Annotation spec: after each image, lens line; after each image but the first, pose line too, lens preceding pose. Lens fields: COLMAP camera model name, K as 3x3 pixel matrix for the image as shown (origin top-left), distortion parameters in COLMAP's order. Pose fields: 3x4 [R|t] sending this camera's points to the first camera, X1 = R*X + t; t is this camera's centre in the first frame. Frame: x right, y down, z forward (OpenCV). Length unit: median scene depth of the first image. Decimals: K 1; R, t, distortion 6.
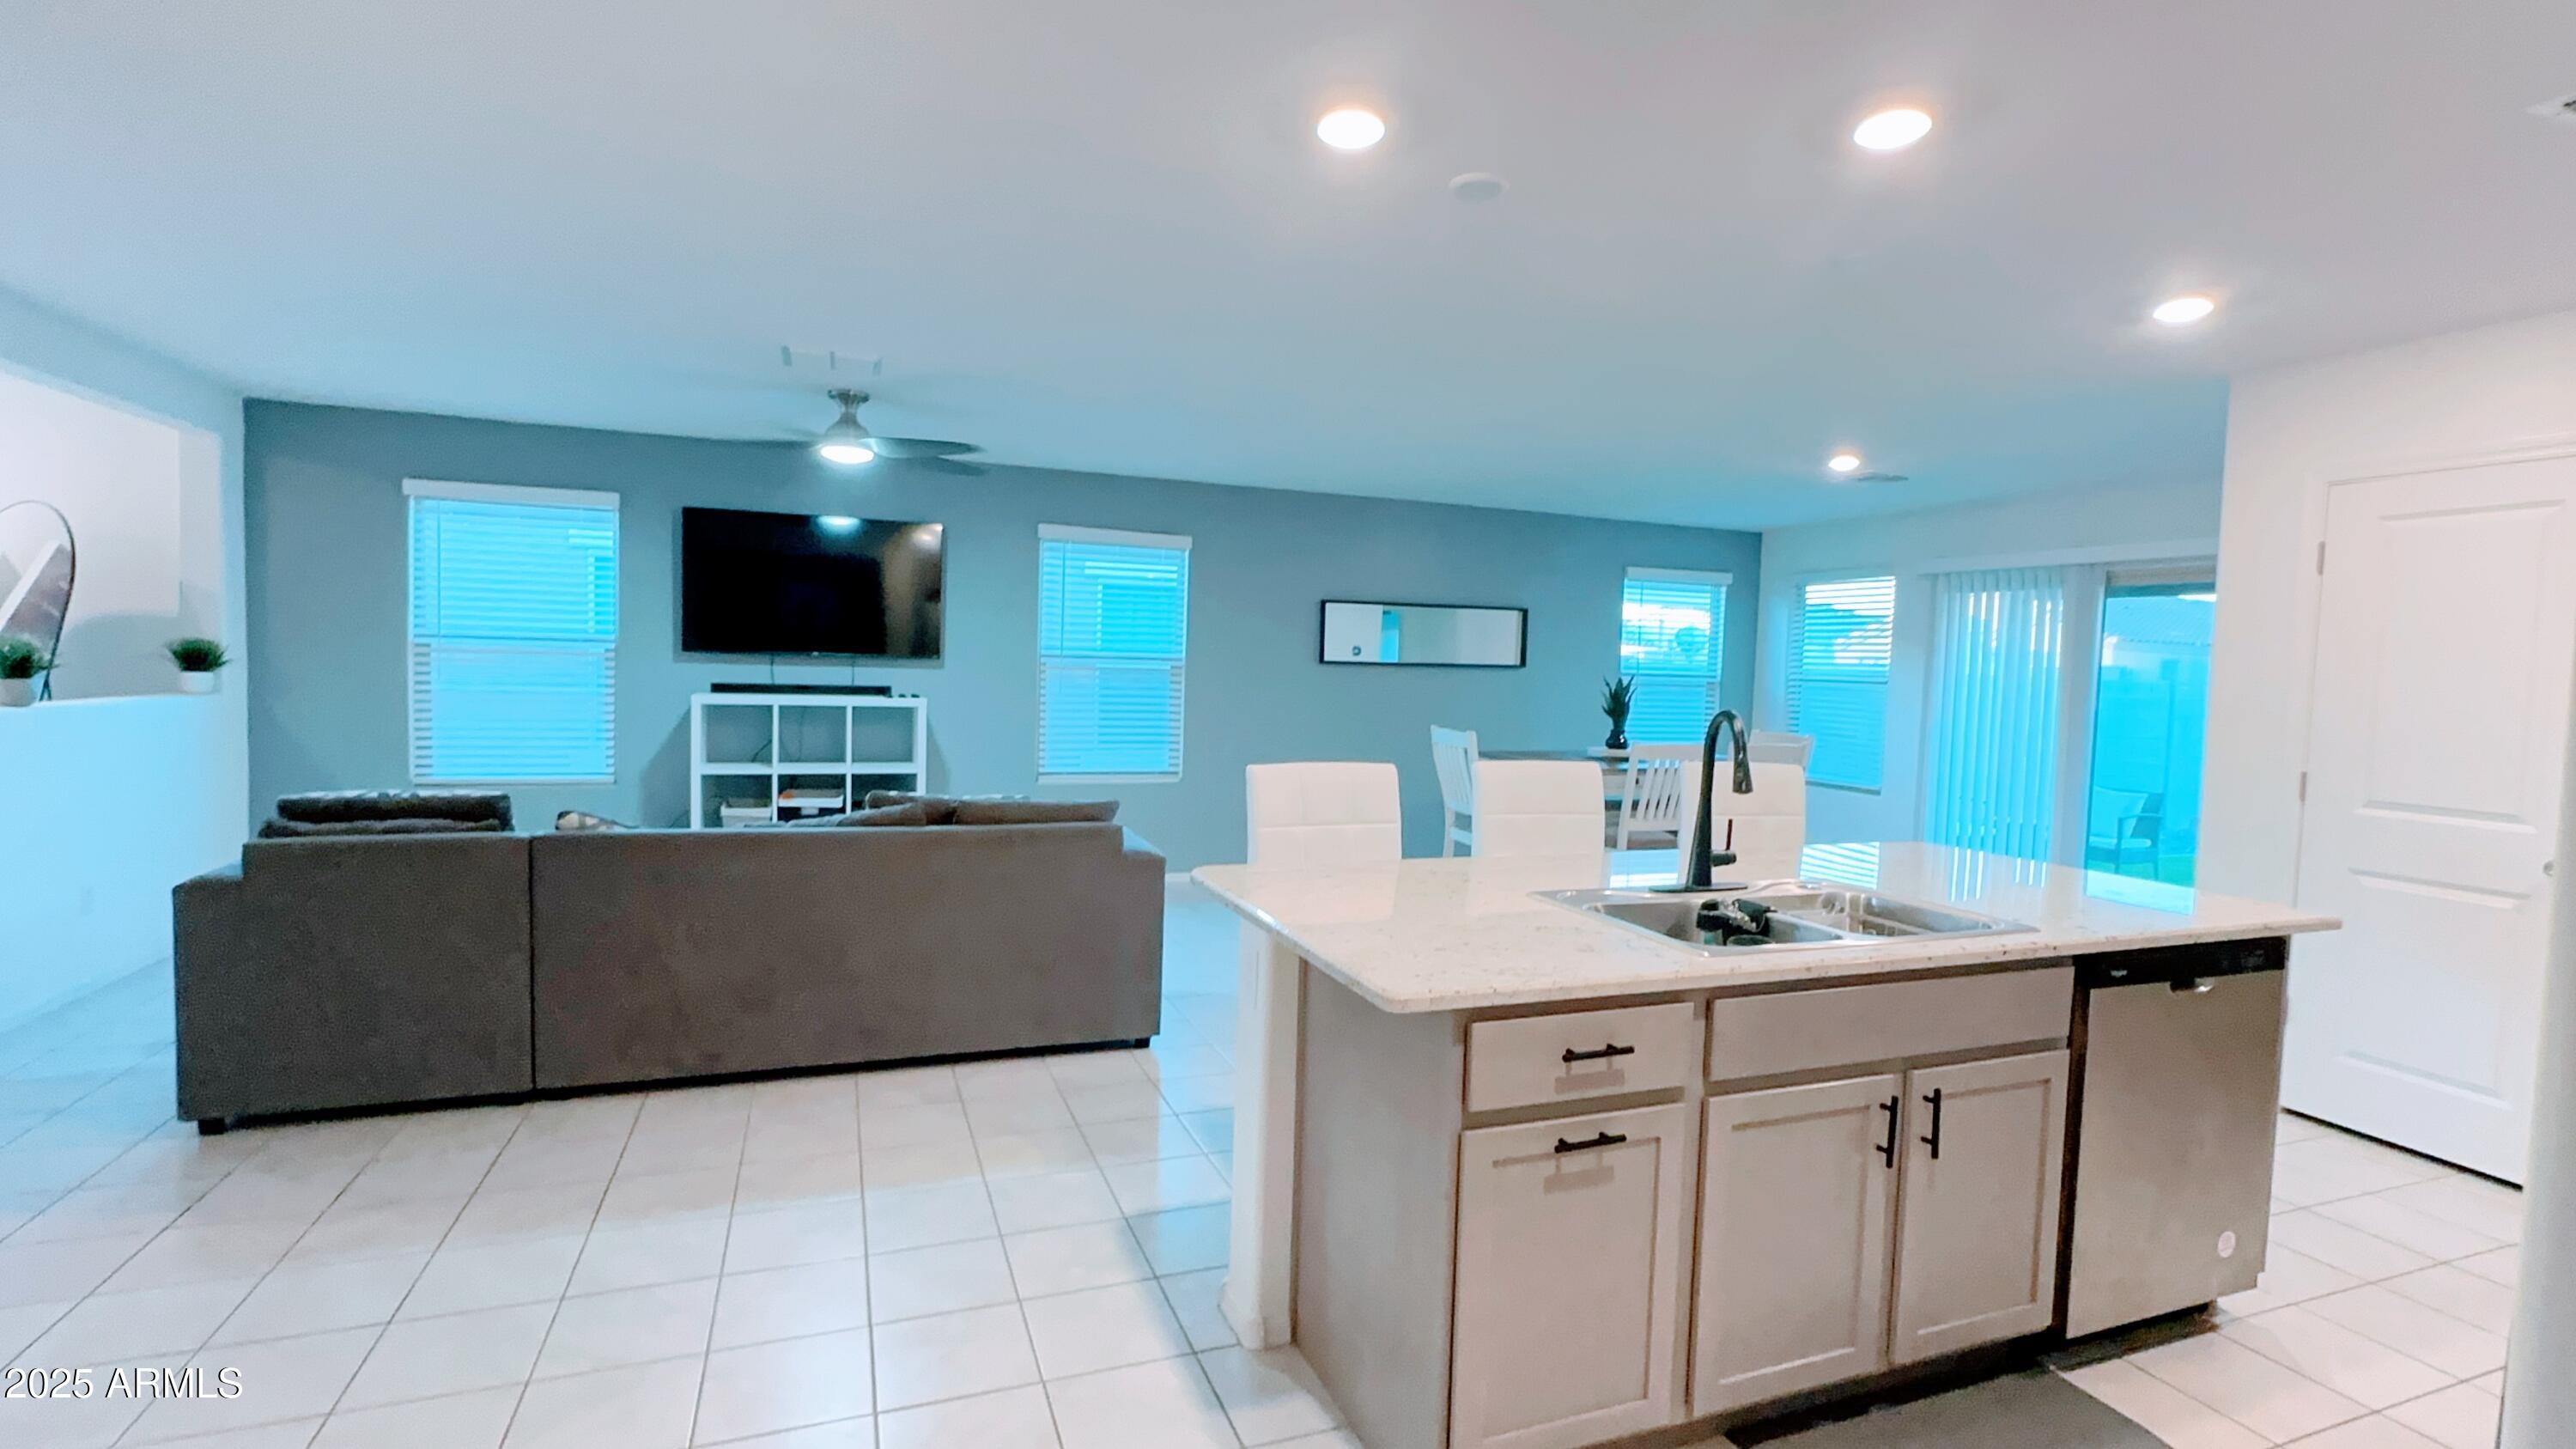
lens RADIAL K [[1182.3, 0, 1284.2], [0, 1182.3, 732.8], [0, 0, 1]] dist [-0.002479, -0.000001]
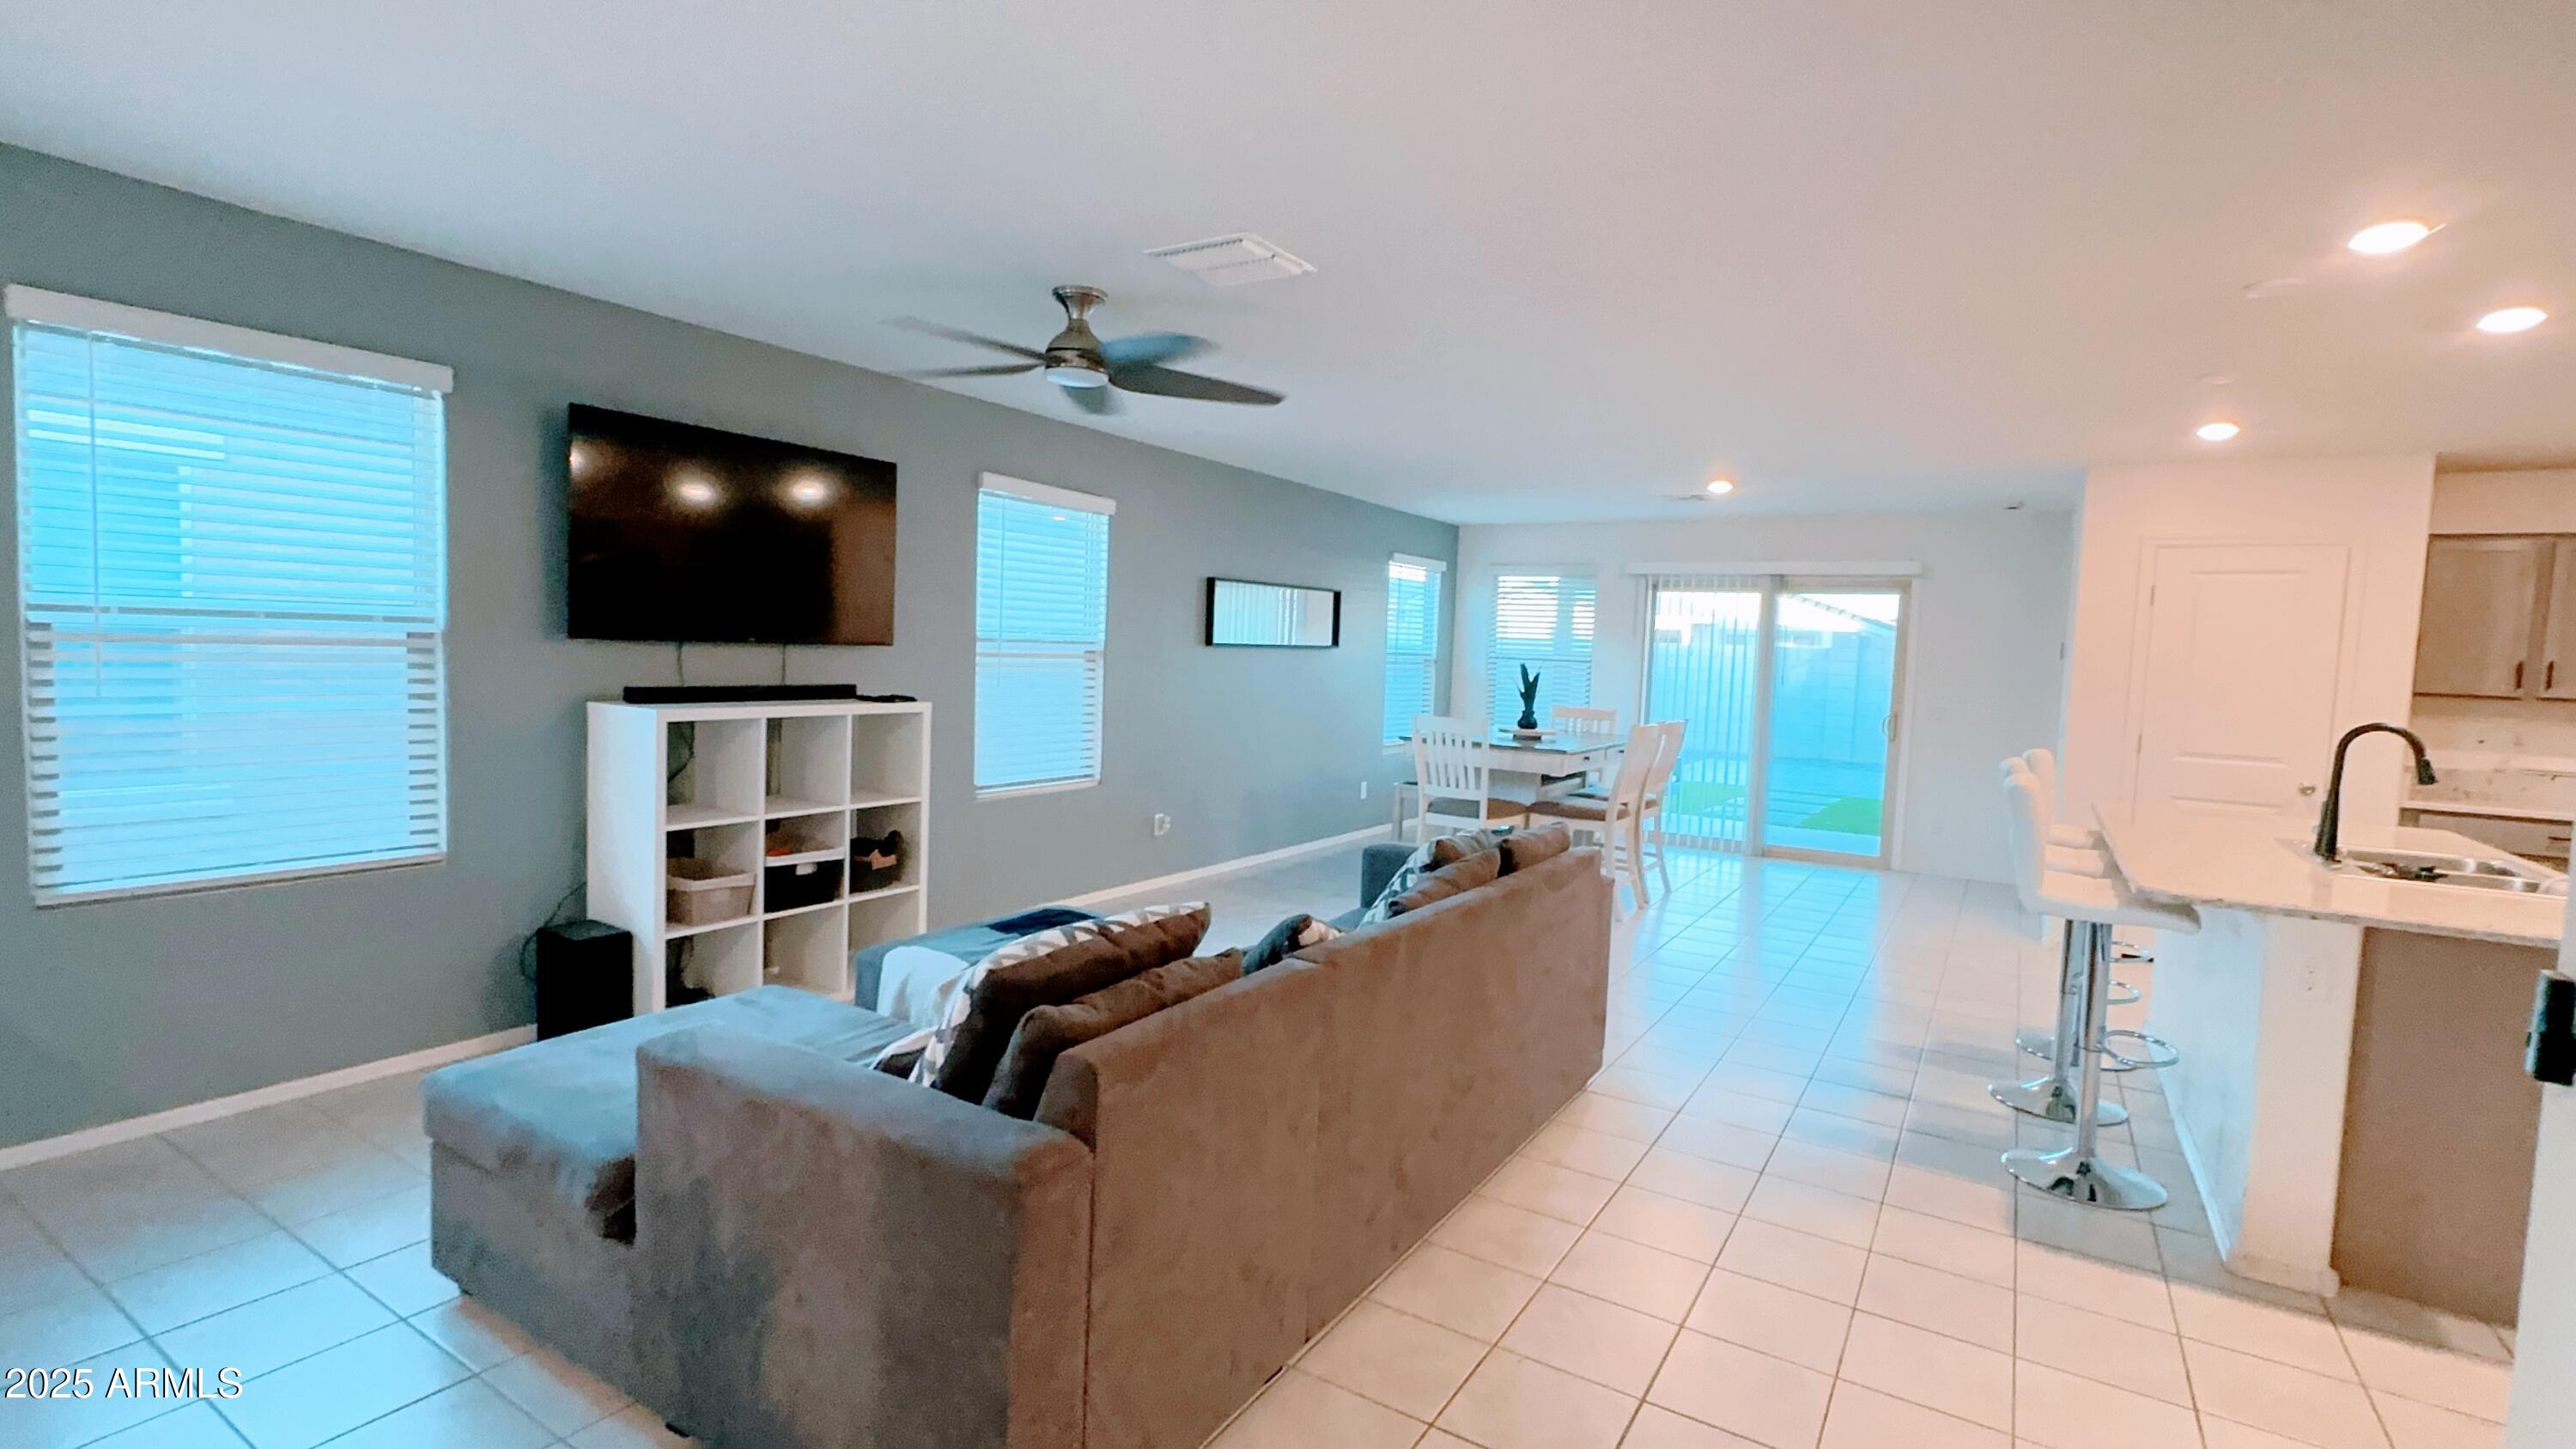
lens RADIAL K [[1182.3, 0, 1297.6], [0, 1182.3, 721.6], [0, 0, 1]] dist [-0.002479, -0.000001]
pose [[0.798619, -0.038282, 0.600619, -0.545965], [0.020982, 0.999139, 0.035784, -0.036355], [-0.601472, -0.015976, 0.798734, 0.256595]]
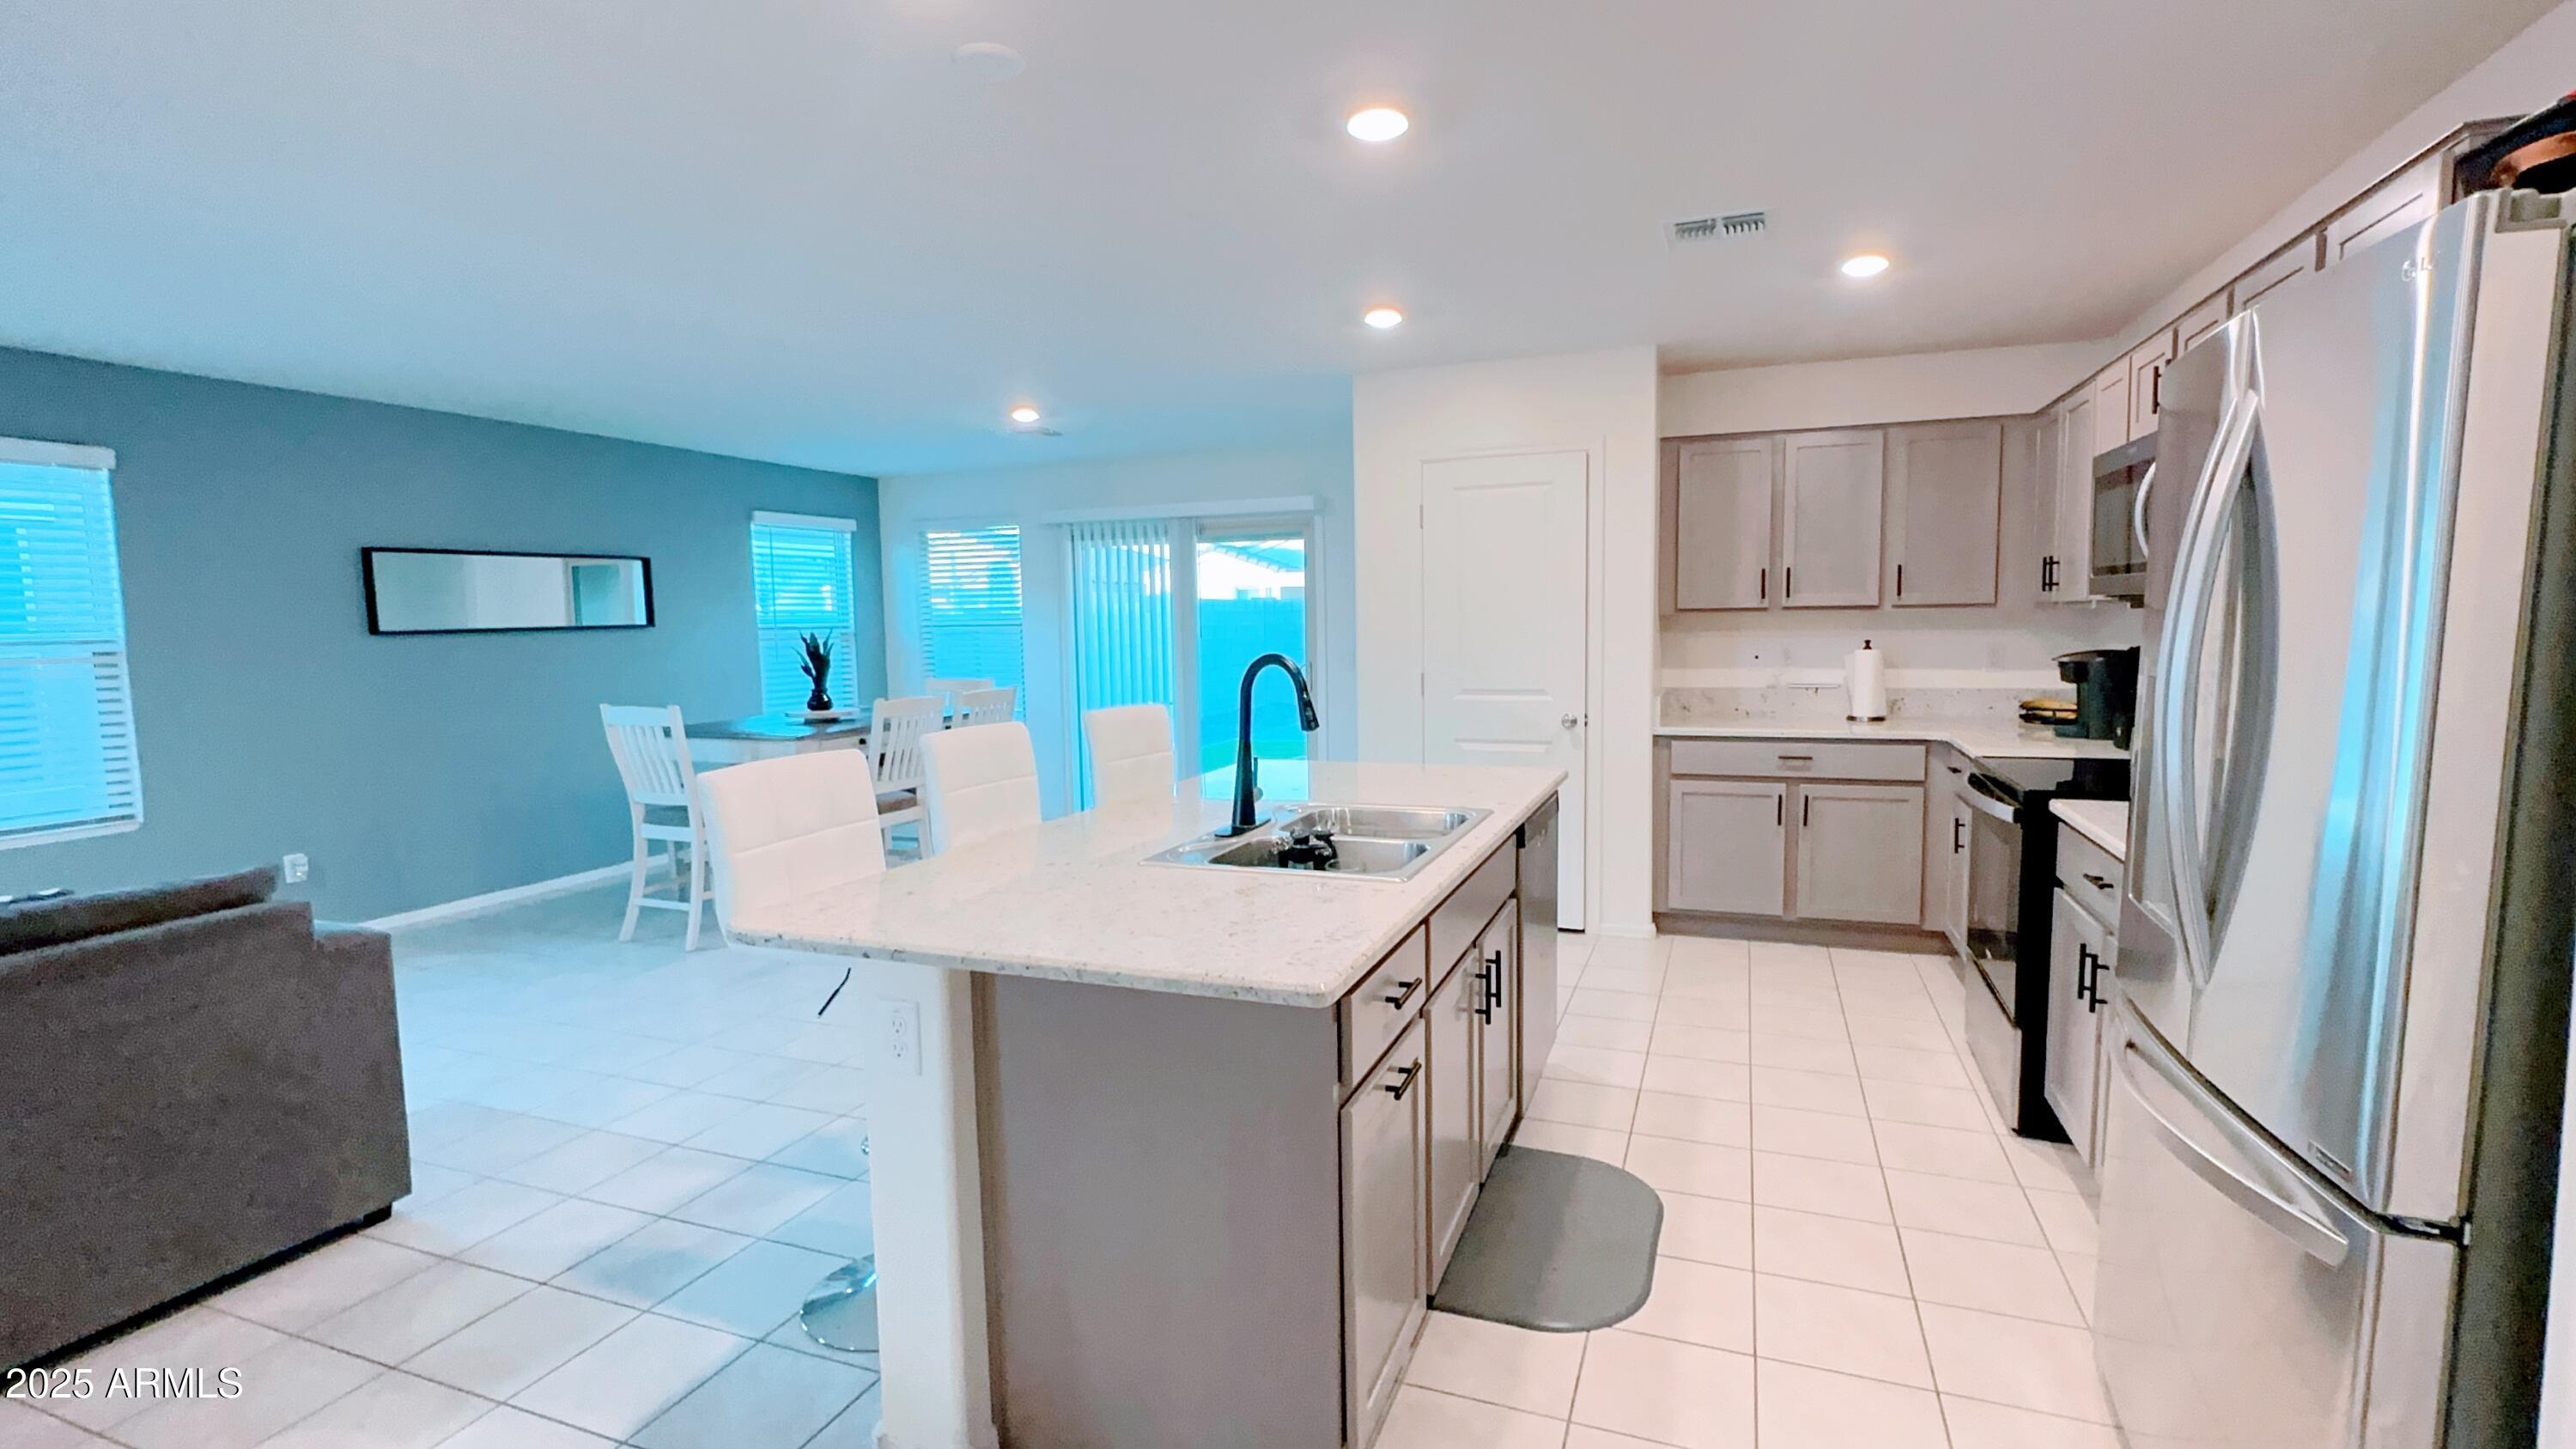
lens RADIAL K [[1182.3, 0, 1291.7], [0, 1182.3, 723.8], [0, 0, 1]] dist [-0.002479, -0.000001]
pose [[0.668251, -0.109587, 0.735820, -0.153115], [0.082661, 0.993904, 0.072953, -0.012604], [-0.739329, 0.012073, 0.673236, 0.109379]]
